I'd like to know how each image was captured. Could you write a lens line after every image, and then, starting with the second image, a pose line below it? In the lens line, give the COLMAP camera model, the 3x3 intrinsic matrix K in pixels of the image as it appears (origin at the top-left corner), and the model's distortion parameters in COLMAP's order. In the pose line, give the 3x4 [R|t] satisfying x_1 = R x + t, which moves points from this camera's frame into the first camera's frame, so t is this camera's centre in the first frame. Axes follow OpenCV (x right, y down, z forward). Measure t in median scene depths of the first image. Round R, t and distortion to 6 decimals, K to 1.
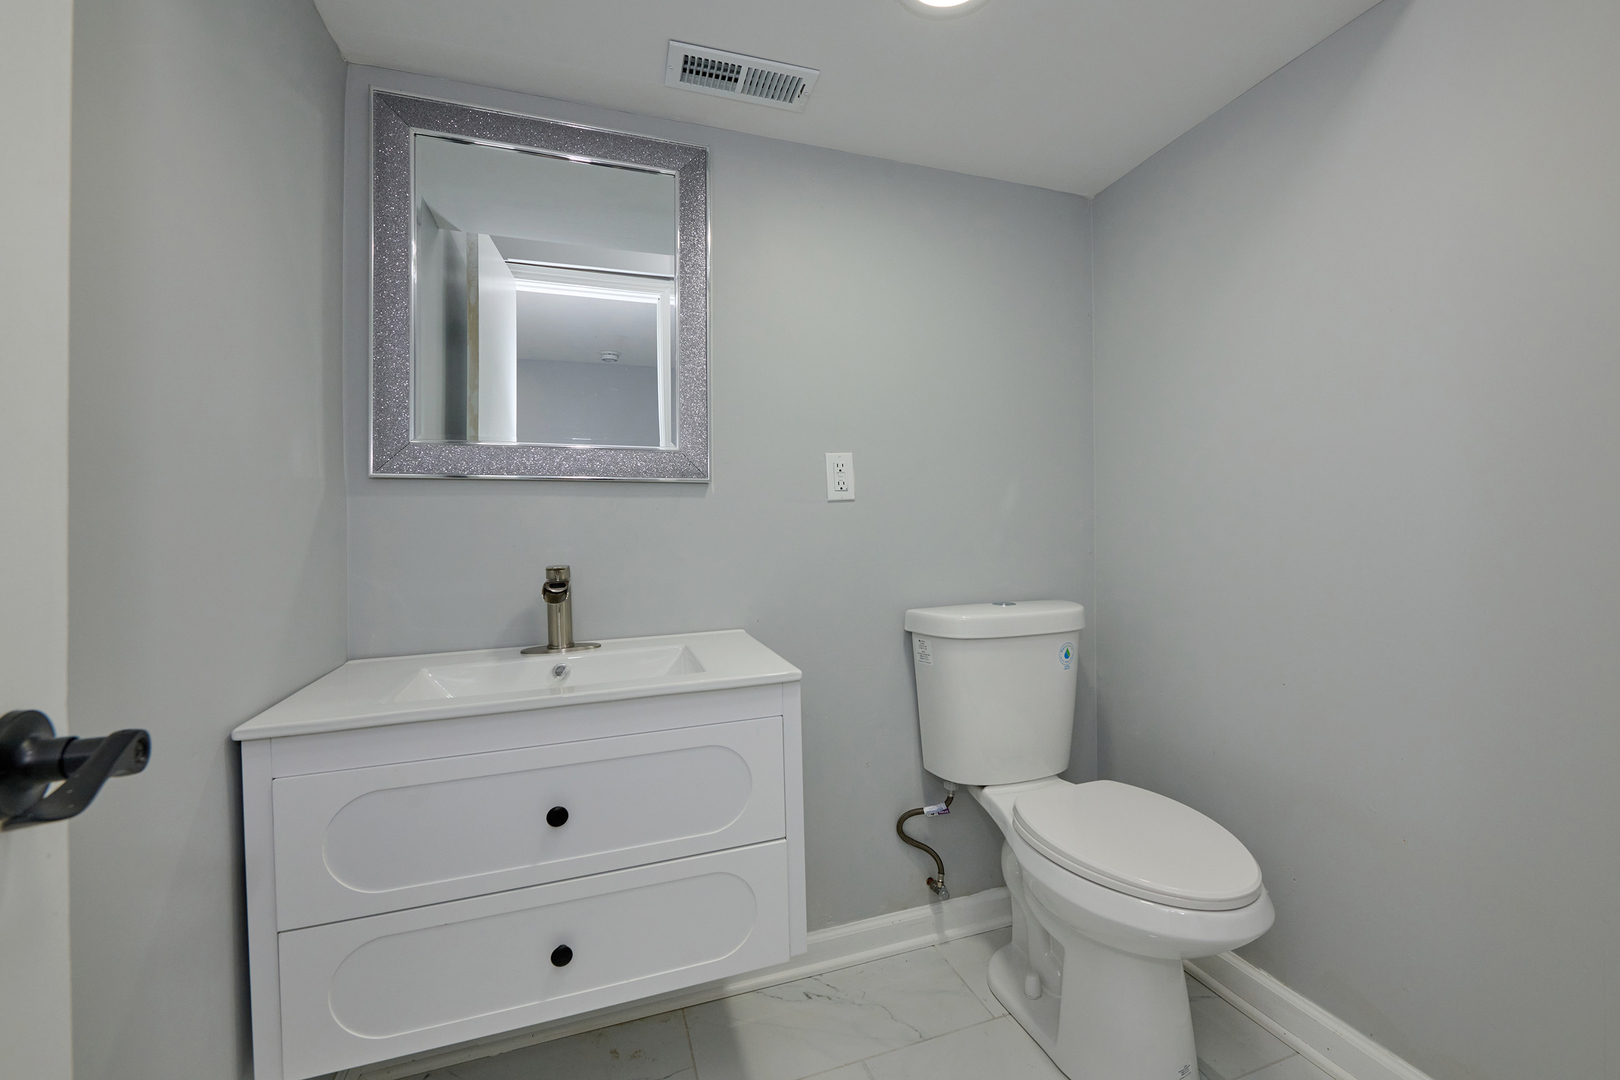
lens RADIAL K [[667.1, 0, 809.4], [0, 667.1, 532.7], [0, 0, 1]] dist [-0.001349, -0.000336]
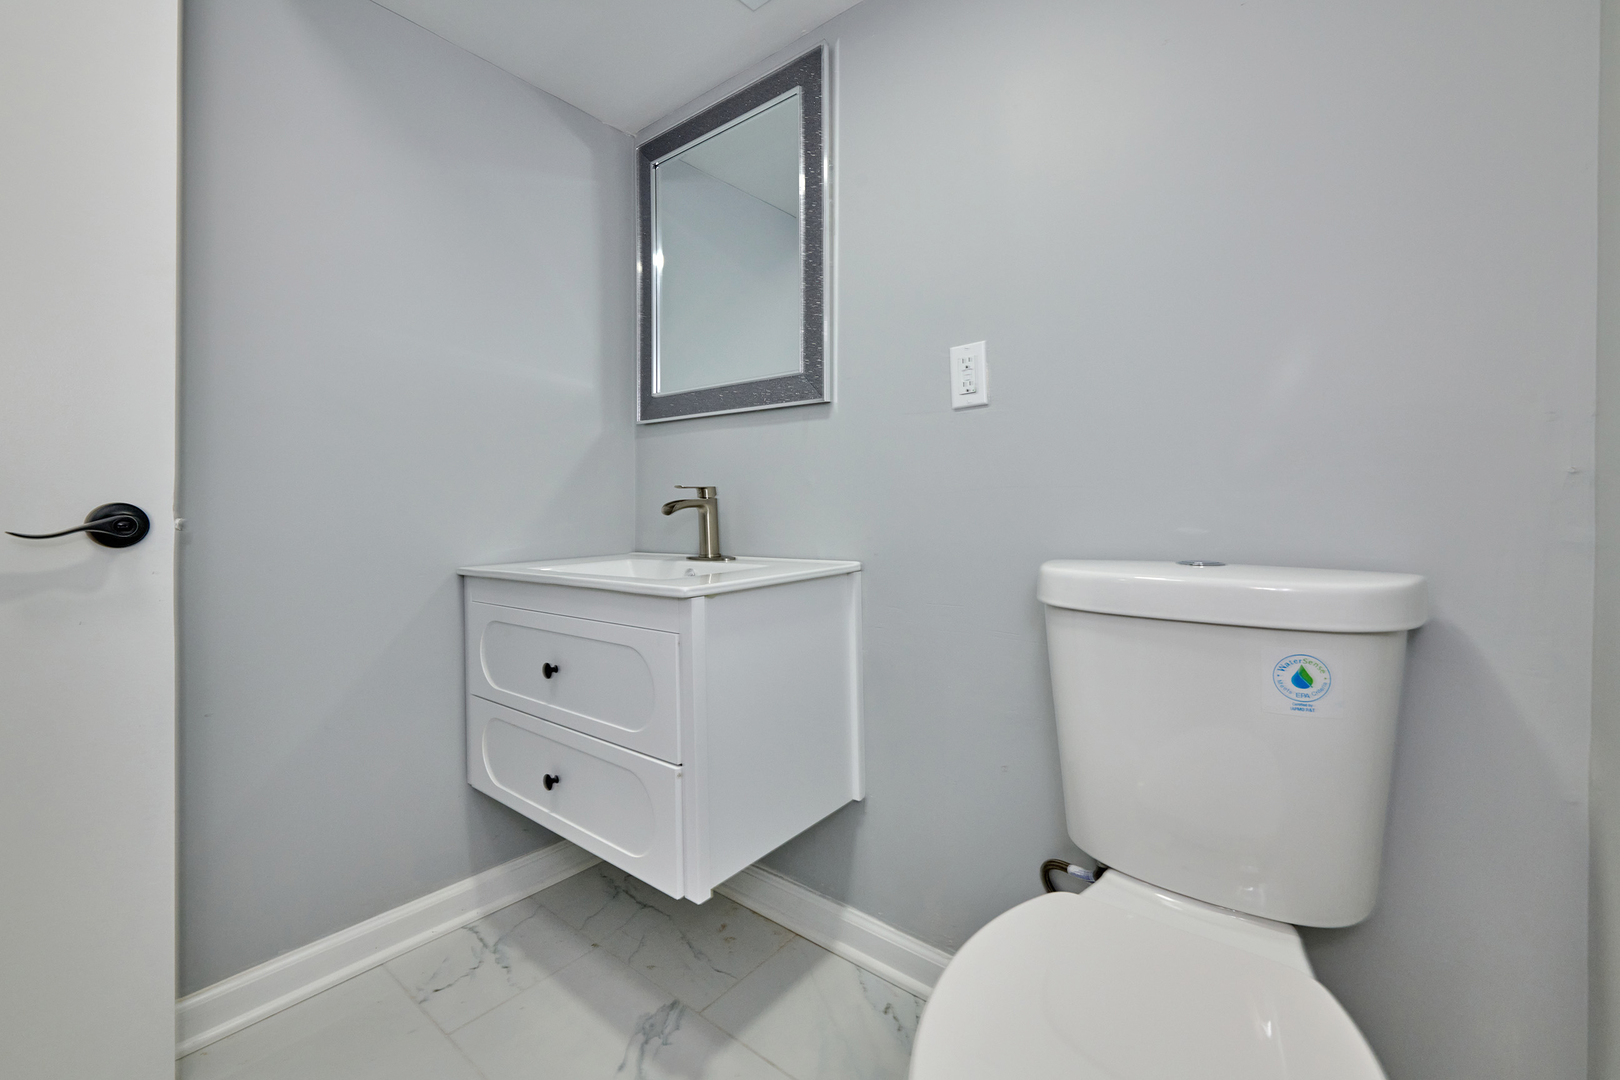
lens RADIAL K [[659.9, 0, 813.9], [0, 659.9, 501.7], [0, 0, 1]] dist [-0.000007, -0.001382]
pose [[0.546488, 0.008636, -0.837422, 0.585533], [-0.012875, 0.999915, 0.001910, 0.060490], [0.837368, 0.009738, 0.546553, 0.455772]]
